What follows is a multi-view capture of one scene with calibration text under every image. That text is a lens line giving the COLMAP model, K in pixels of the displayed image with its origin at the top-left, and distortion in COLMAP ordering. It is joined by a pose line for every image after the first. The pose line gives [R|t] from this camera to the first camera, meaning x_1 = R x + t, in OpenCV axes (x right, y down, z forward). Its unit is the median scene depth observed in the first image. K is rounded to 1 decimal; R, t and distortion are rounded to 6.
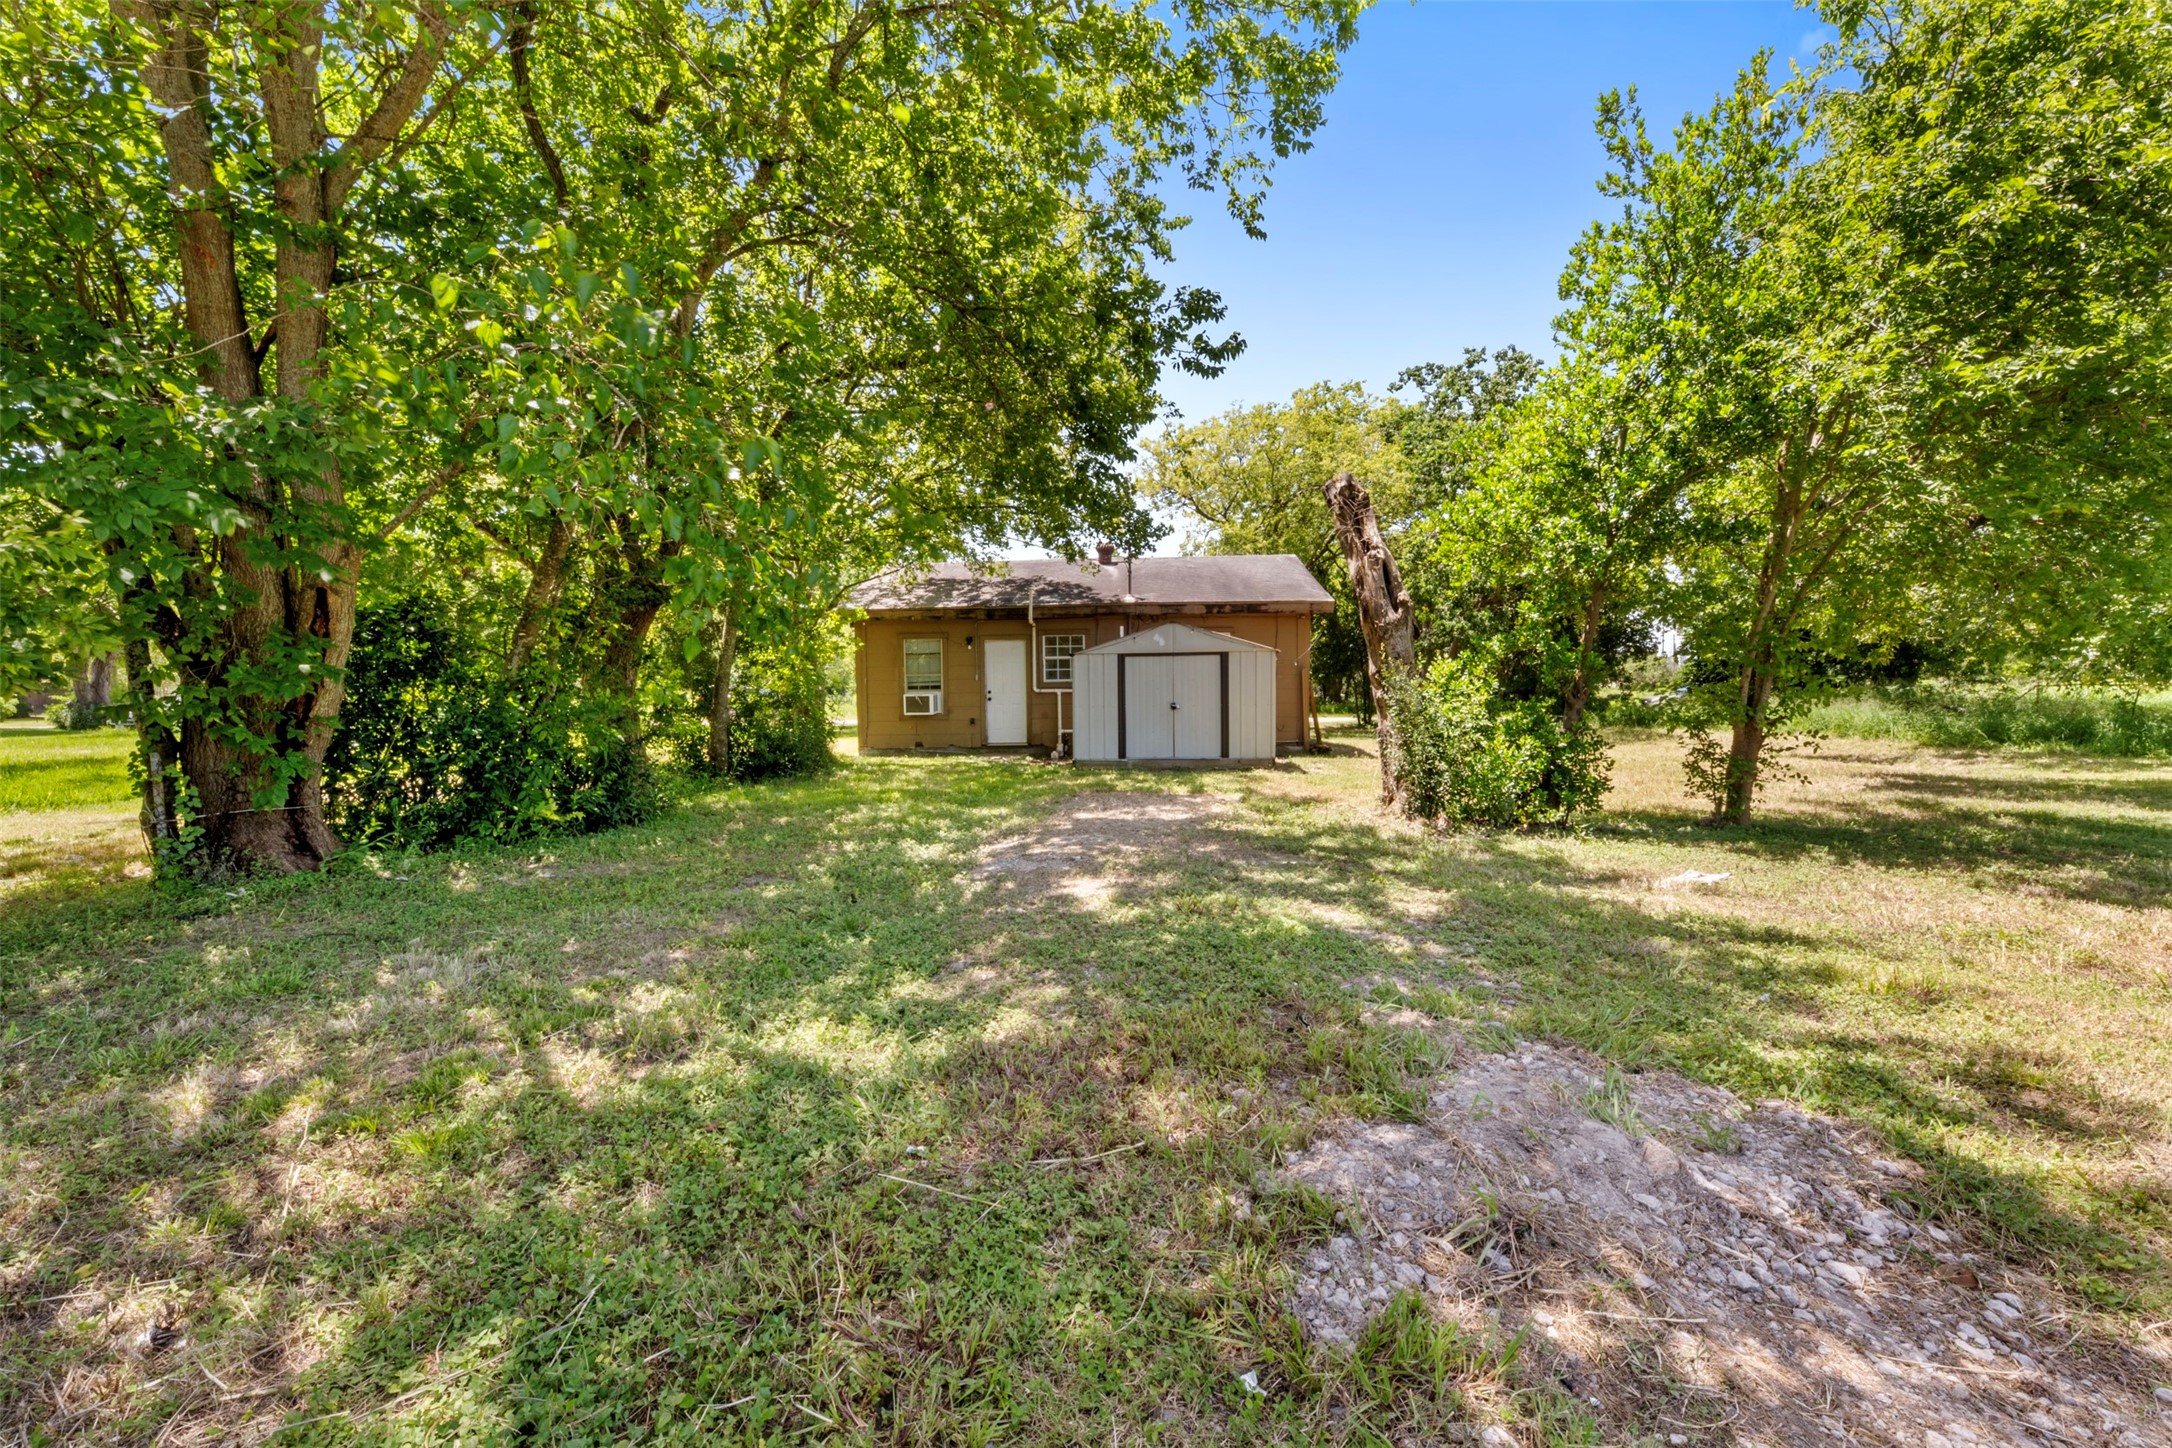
lens RADIAL K [[881.8, 0, 1080.7], [0, 881.8, 725.0], [0, 0, 1]] dist [-0.001590, -0.001034]
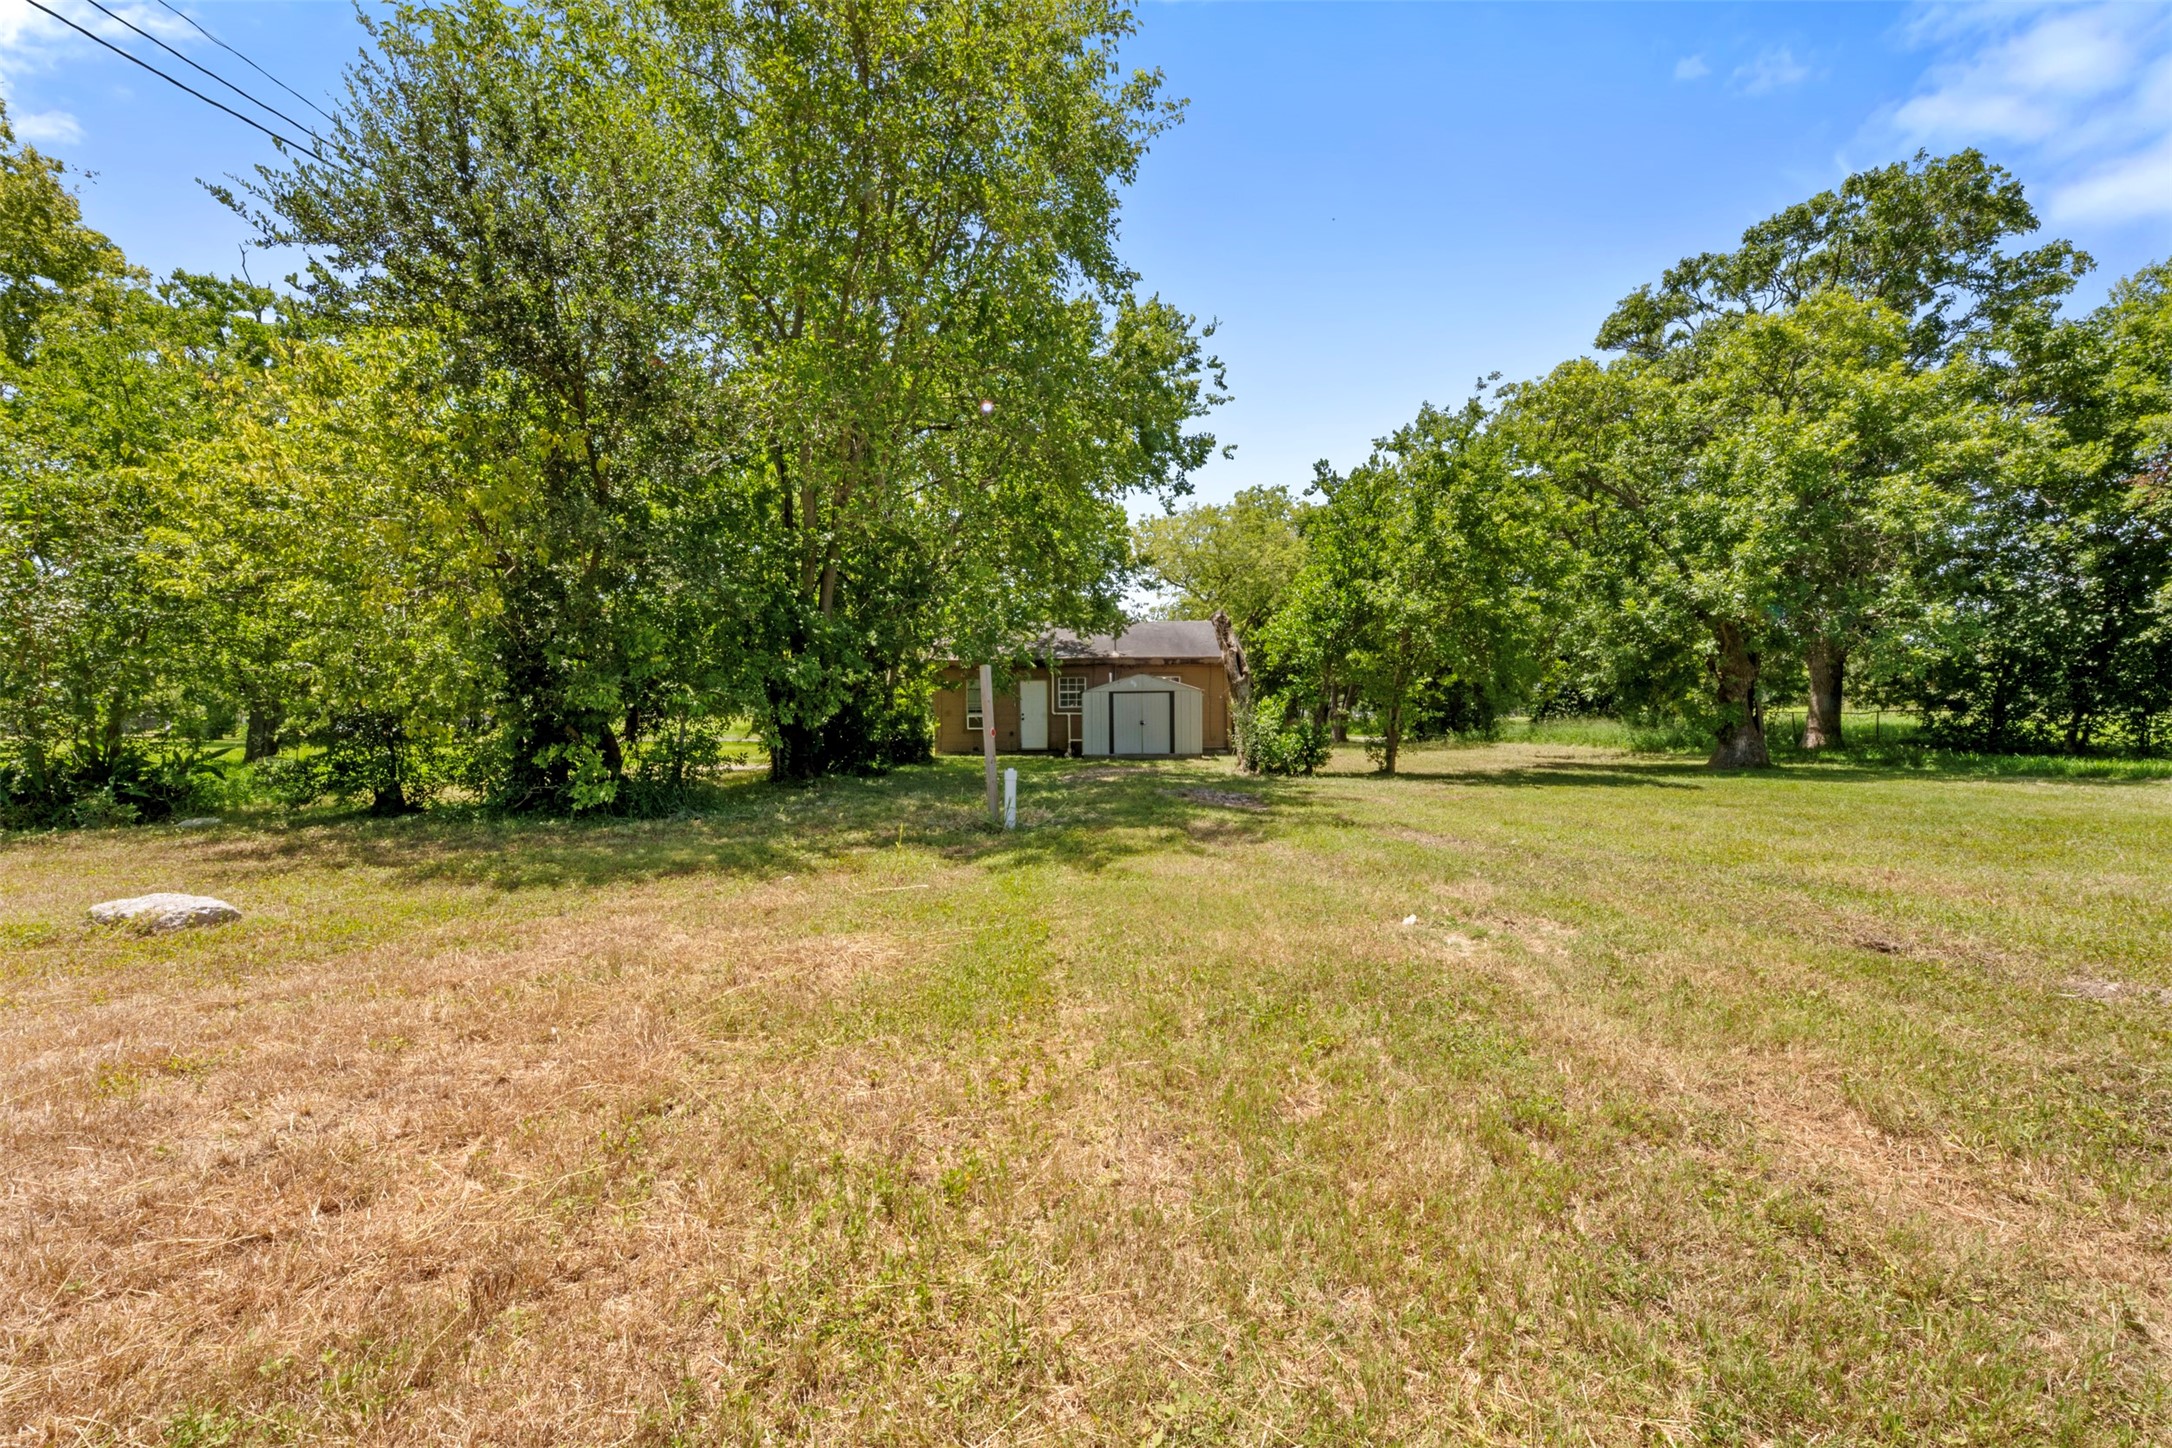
lens RADIAL K [[881.8, 0, 1088.0], [0, 881.8, 721.4], [0, 0, 1]] dist [-0.001590, -0.001034]
pose [[0.999597, 0.000221, 0.028379, -0.040789], [0.000649, 0.999530, -0.030644, 0.024432], [-0.028373, 0.030650, 0.999127, -0.602415]]
